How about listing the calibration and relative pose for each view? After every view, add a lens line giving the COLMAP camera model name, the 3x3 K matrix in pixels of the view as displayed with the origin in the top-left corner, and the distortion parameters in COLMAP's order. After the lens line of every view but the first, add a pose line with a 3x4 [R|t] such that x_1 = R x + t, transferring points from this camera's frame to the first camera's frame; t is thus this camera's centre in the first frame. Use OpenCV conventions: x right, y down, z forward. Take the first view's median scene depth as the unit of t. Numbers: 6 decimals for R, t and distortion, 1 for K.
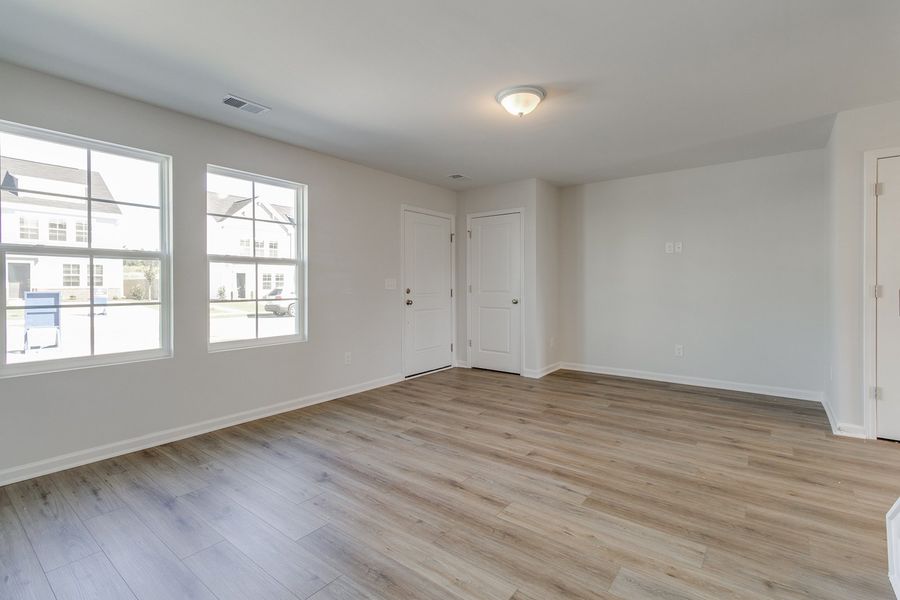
lens RADIAL K [[416.4, 0, 462.5], [0, 416.4, 284.8], [0, 0, 1]] dist [0.000438, 0.000026]
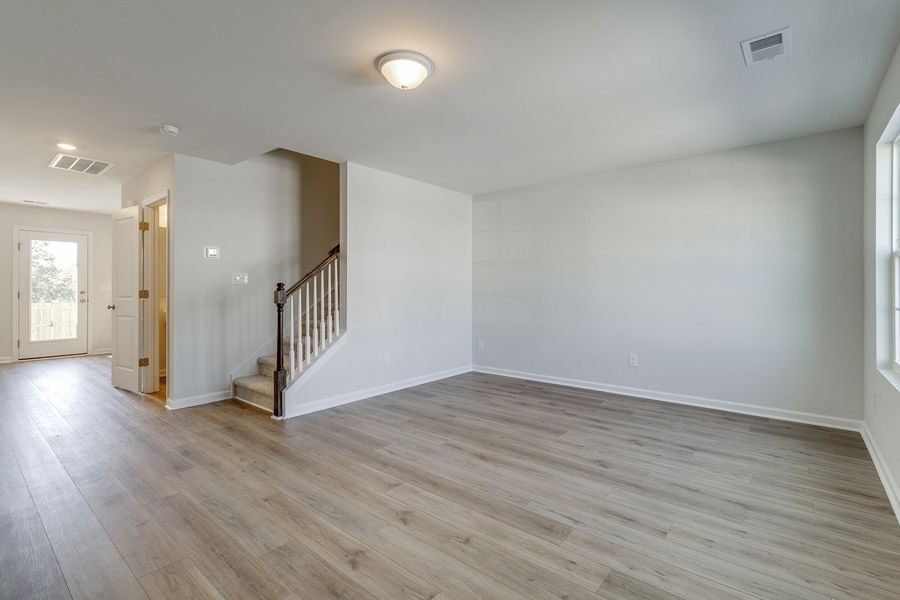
lens RADIAL K [[413.2, 0, 463.6], [0, 413.2, 286.5], [0, 0, 1]] dist [-0.000156, 0.000224]
pose [[-0.999471, 0.004072, 0.032264, -0.005622], [0.003934, 0.999983, -0.004335, -0.001100], [-0.032281, -0.004206, -0.999470, 1.704662]]
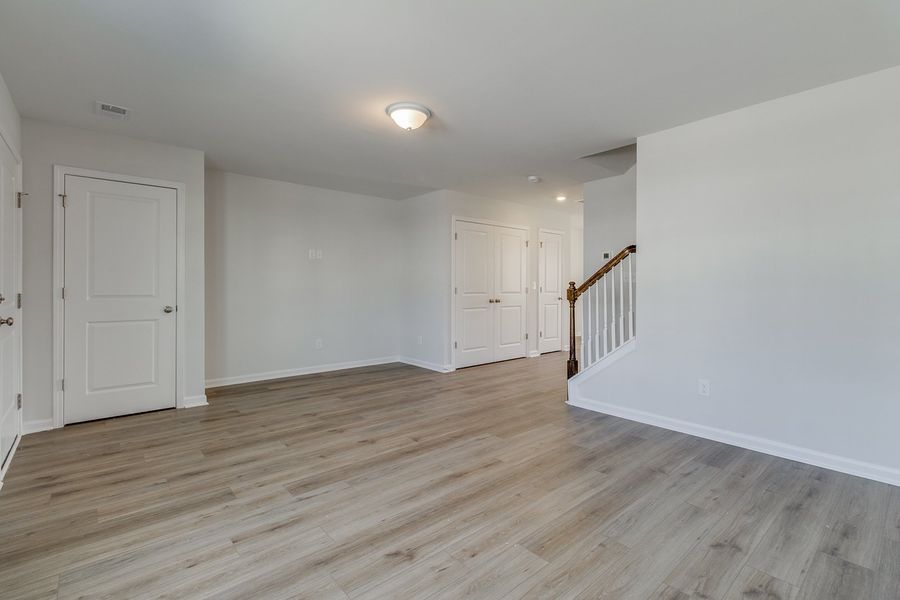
lens RADIAL K [[415.2, 0, 454.0], [0, 415.2, 286.1], [0, 0, 1]] dist [0.001226, -0.000098]
pose [[0.204449, 0.003227, 0.978872, -0.825183], [-0.001651, 0.999994, -0.002951, 0.000622], [-0.978876, -0.001013, 0.204453, 0.620457]]
